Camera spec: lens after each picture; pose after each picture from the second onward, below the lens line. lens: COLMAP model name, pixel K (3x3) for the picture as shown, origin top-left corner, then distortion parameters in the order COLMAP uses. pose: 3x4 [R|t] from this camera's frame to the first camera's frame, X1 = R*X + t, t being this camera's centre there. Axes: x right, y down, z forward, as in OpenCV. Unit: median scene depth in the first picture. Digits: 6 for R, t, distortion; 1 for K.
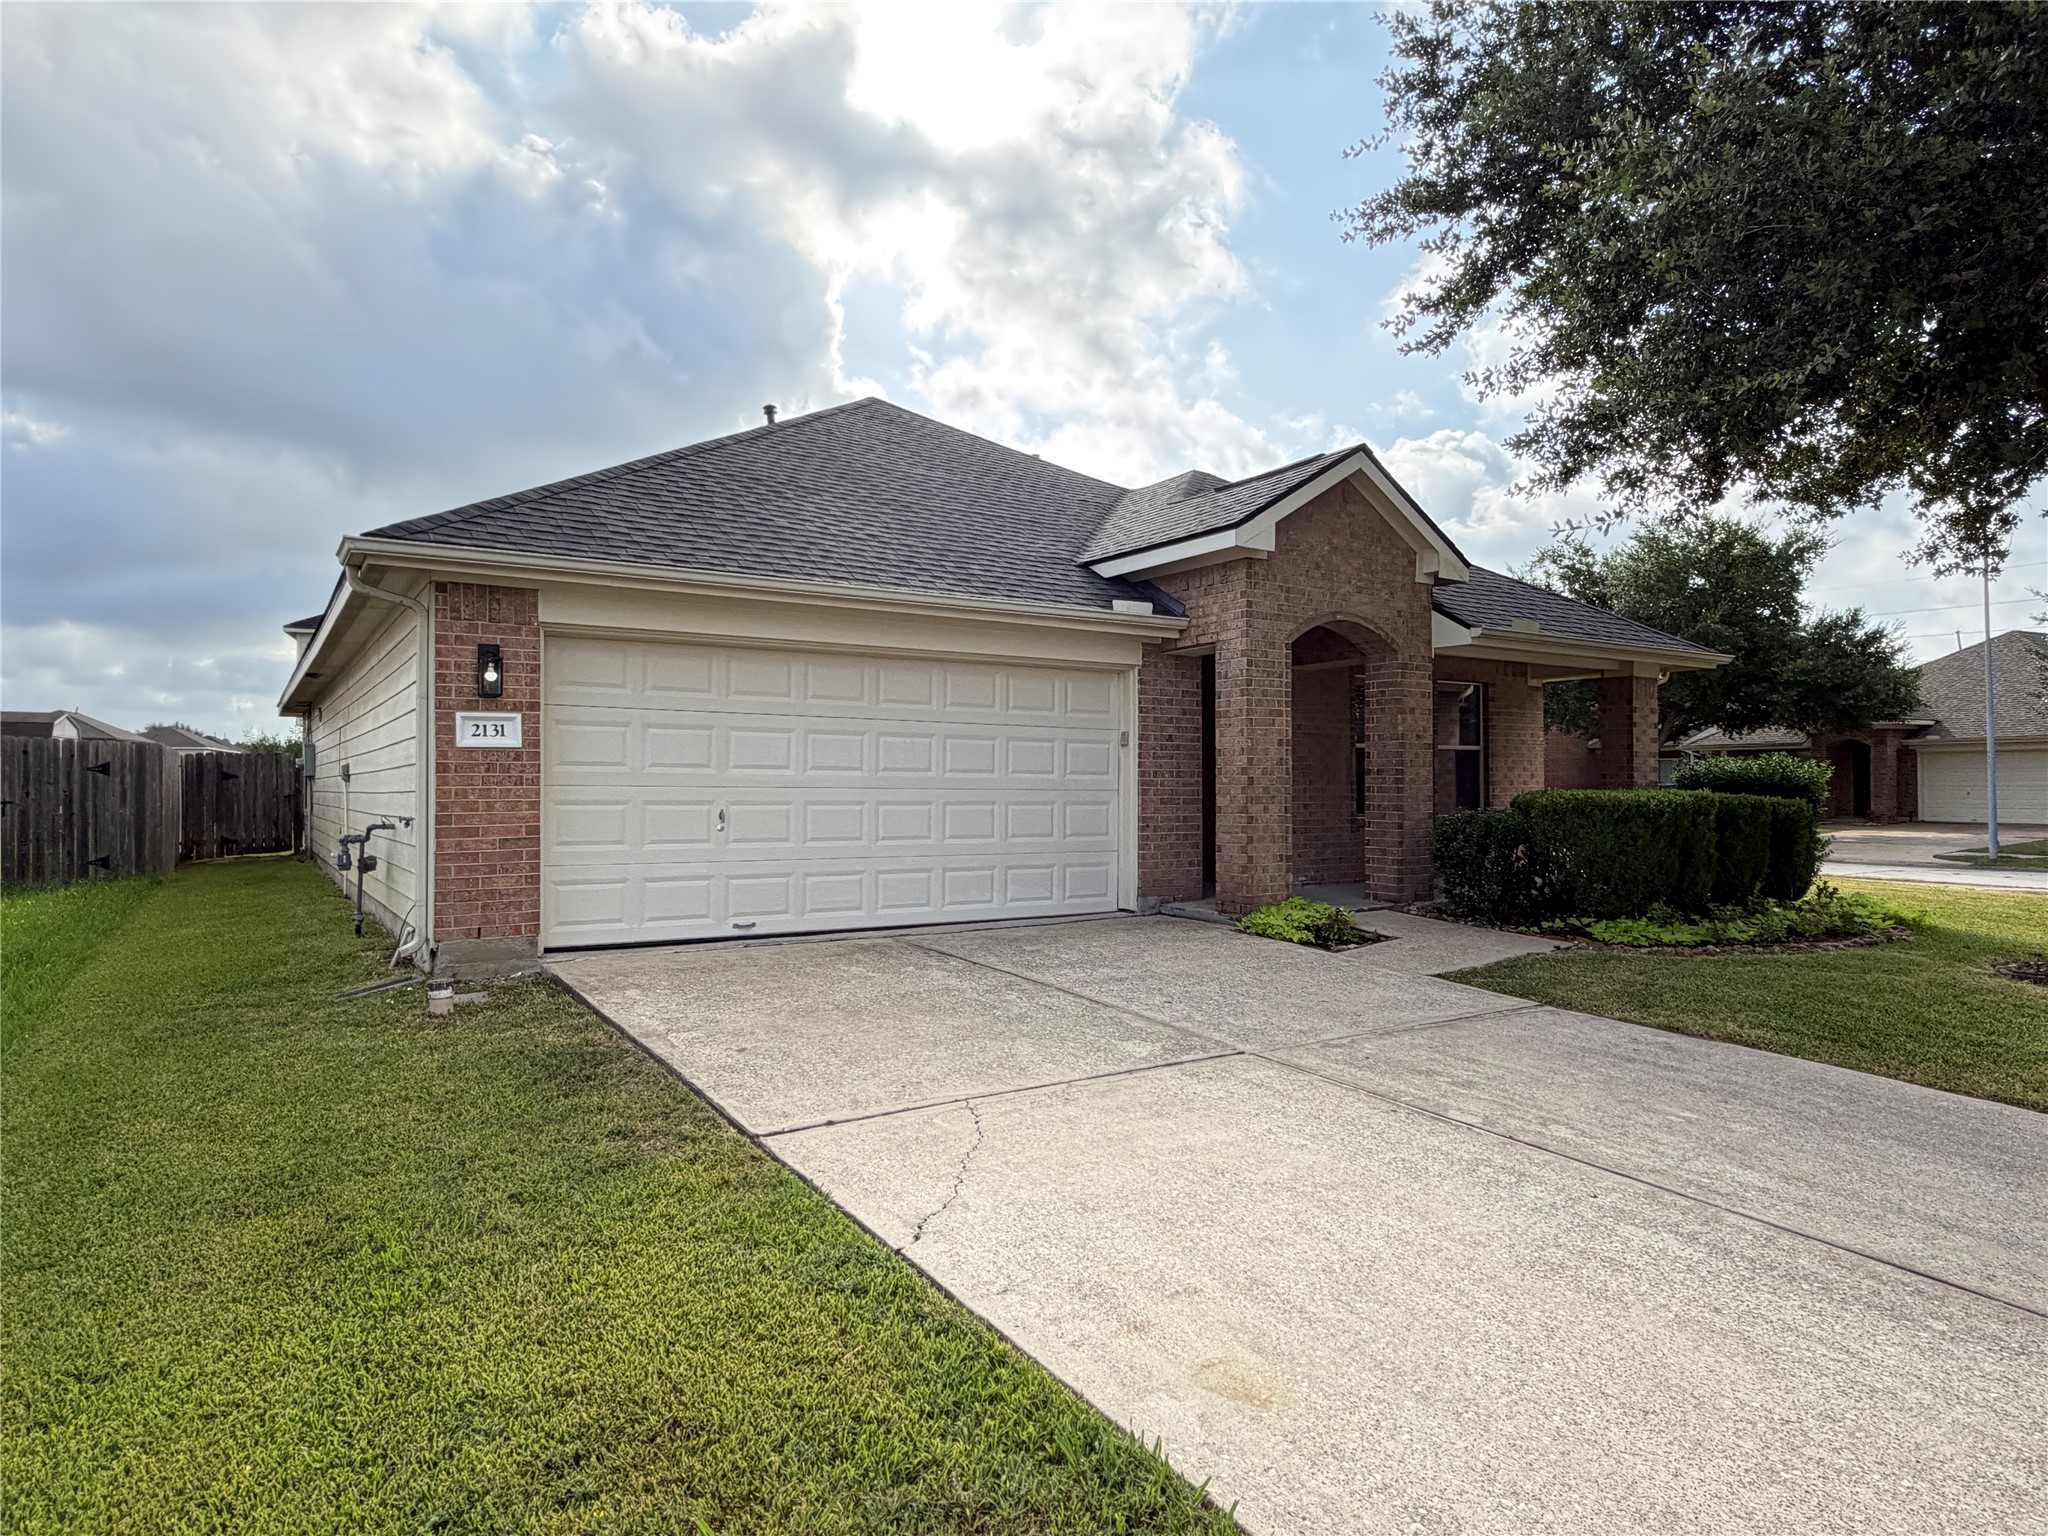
lens RADIAL K [[1185.7, 0, 1020.6], [0, 1185.7, 776.3], [0, 0, 1]] dist [-0.005931, -0.000290]
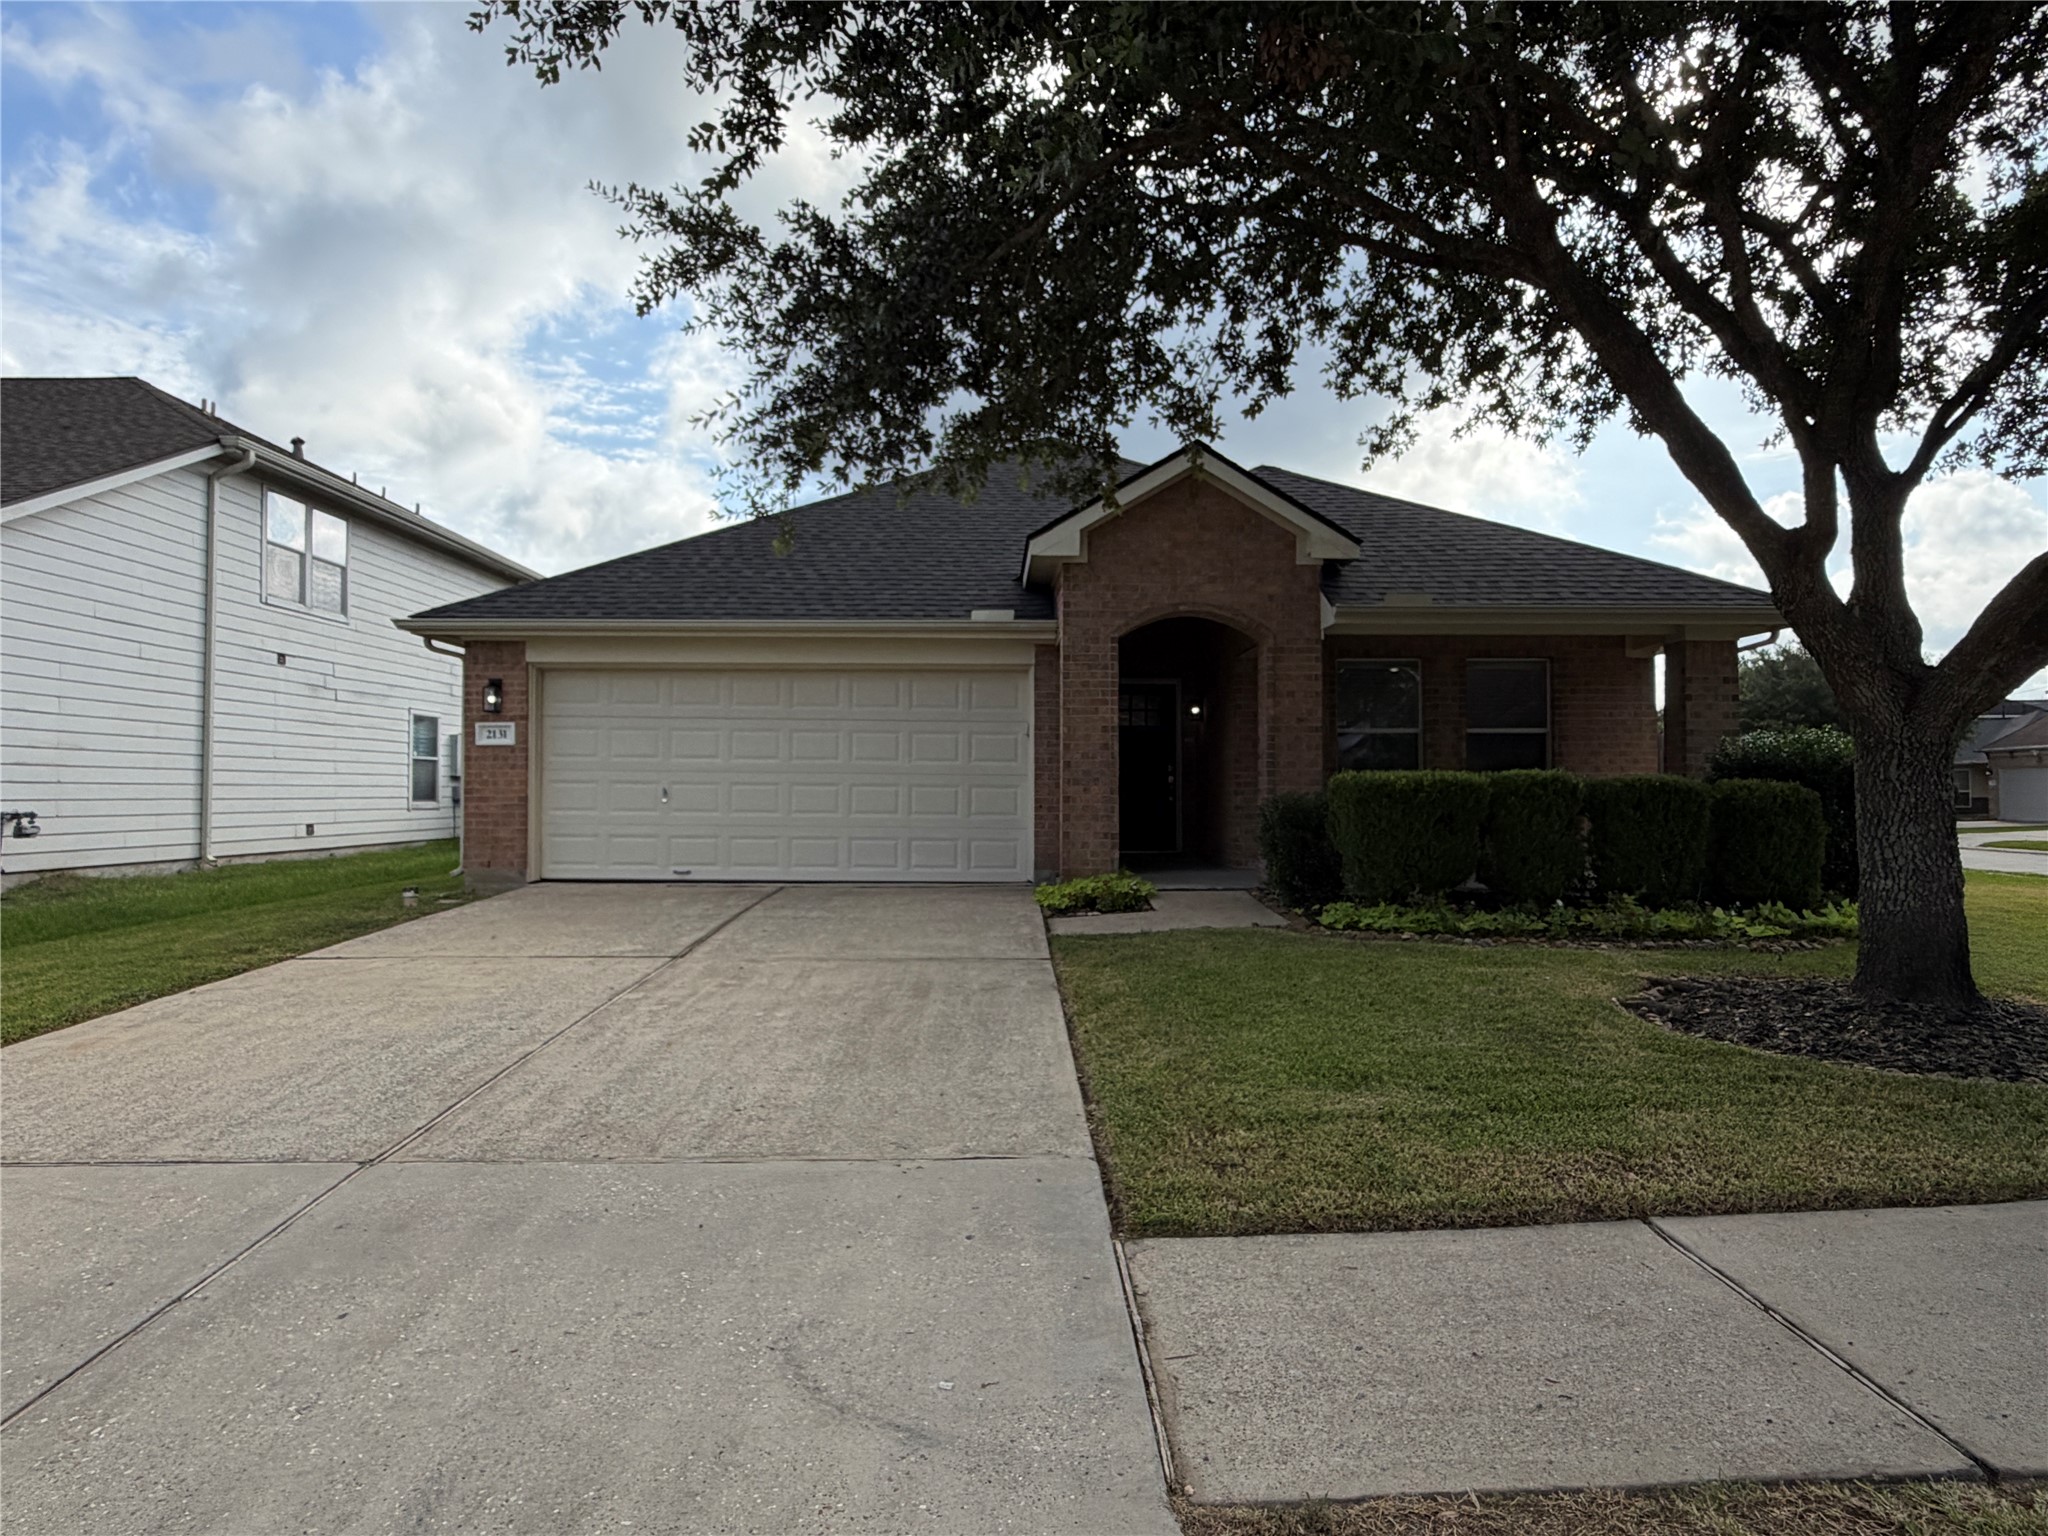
lens RADIAL K [[1185.7, 0, 1020.6], [0, 1185.7, 776.3], [0, 0, 1]] dist [-0.005931, -0.000290]
pose [[0.845311, -0.004530, -0.534255, 0.912828], [0.002637, 0.999987, -0.004307, 0.023668], [0.534268, 0.002232, 0.845312, 0.051855]]
